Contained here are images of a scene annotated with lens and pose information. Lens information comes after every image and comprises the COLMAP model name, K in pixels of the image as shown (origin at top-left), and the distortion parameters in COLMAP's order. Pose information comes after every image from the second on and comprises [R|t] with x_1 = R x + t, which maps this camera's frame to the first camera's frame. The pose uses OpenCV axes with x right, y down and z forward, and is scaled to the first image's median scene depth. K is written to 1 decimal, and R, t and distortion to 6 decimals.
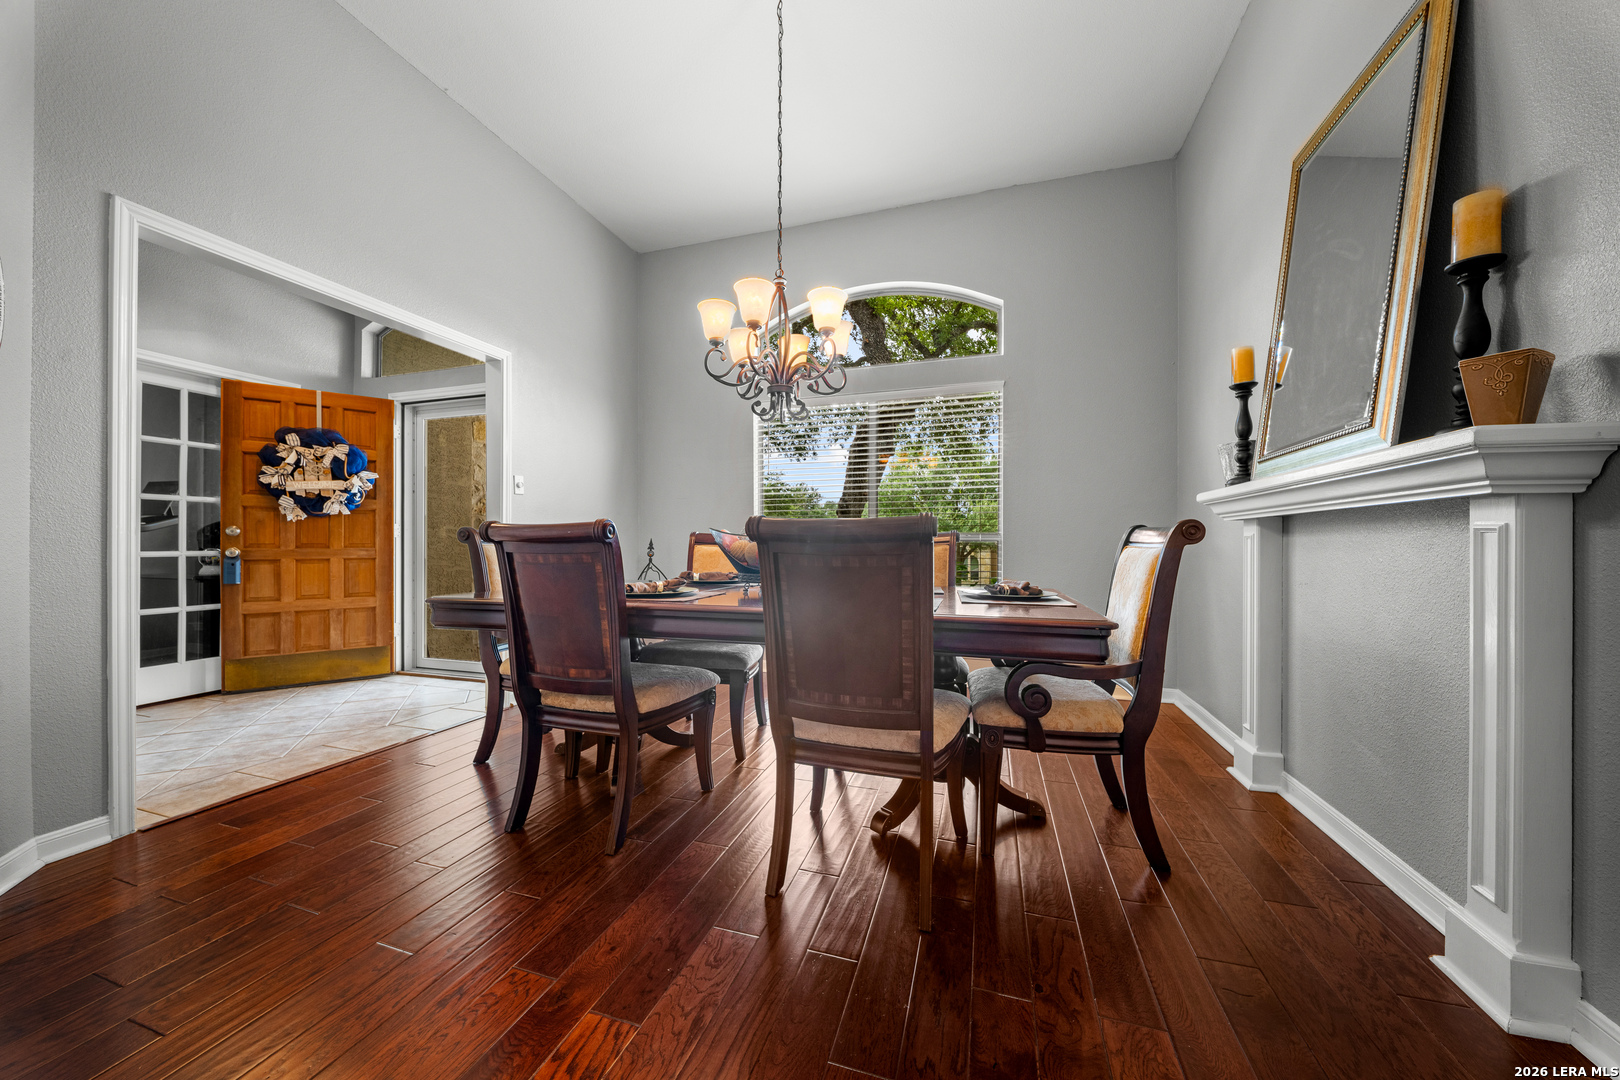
lens RADIAL K [[562.7, 0, 810.1], [0, 562.7, 543.9], [0, 0, 1]] dist [-0.000517, -0.000068]
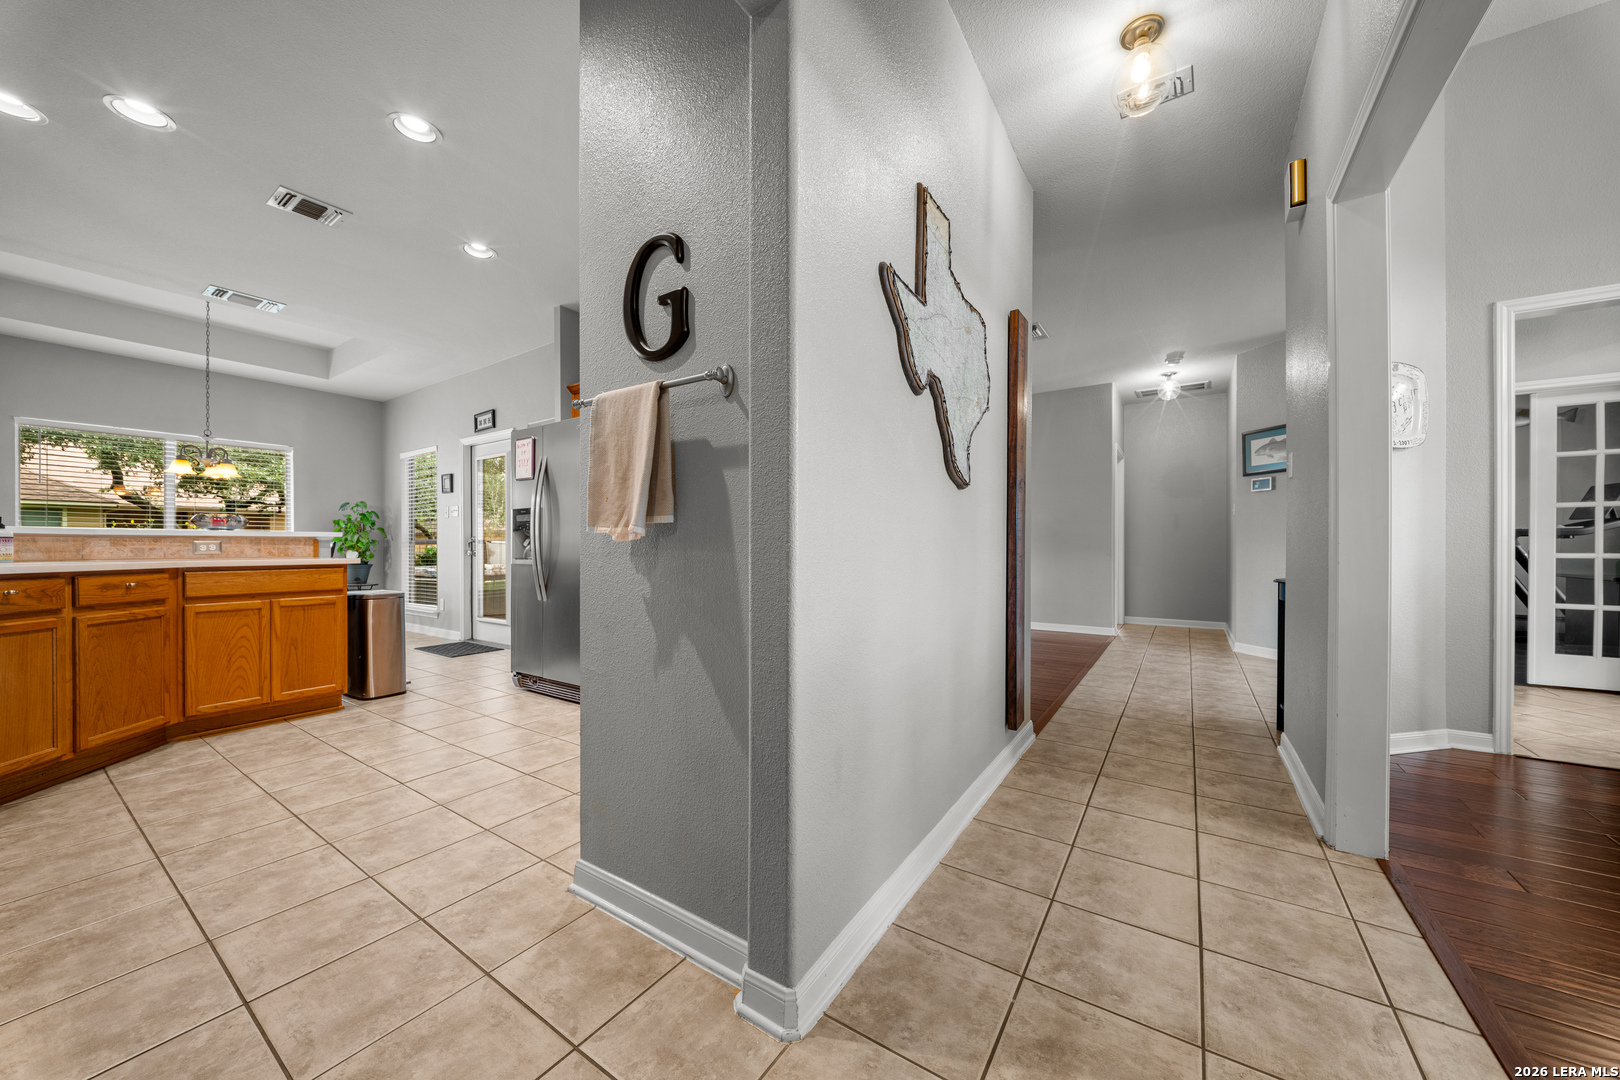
lens RADIAL K [[563.6, 0, 810.4], [0, 563.6, 545.4], [0, 0, 1]] dist [-0.004292, -0.000687]
pose [[-0.276494, -0.001812, -0.961014, 0.338925], [-0.003880, 0.999992, -0.000769, 0.004000], [0.961008, 0.003516, -0.276499, -0.157353]]
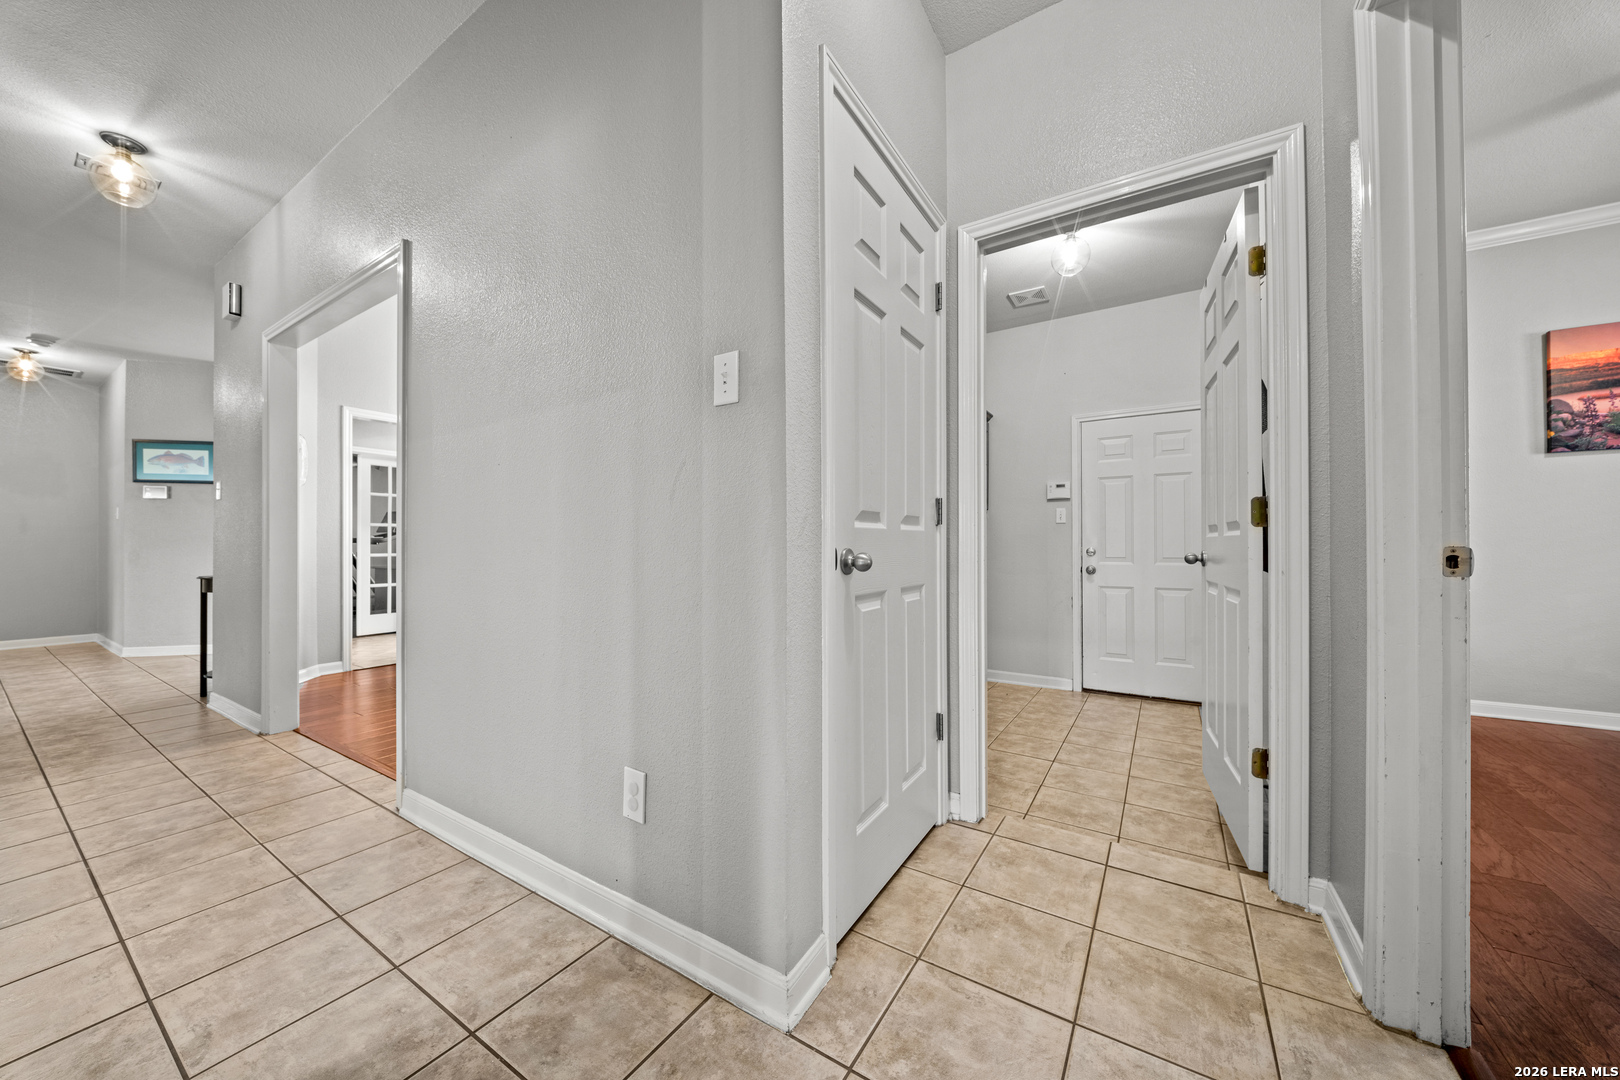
lens RADIAL K [[563.6, 0, 810.4], [0, 563.6, 545.4], [0, 0, 1]] dist [-0.004292, -0.000687]
pose [[0.967221, -0.006393, -0.253854, 0.737425], [0.005023, 0.999969, -0.006044, 0.004123], [0.253885, 0.004571, 0.967224, -0.463469]]
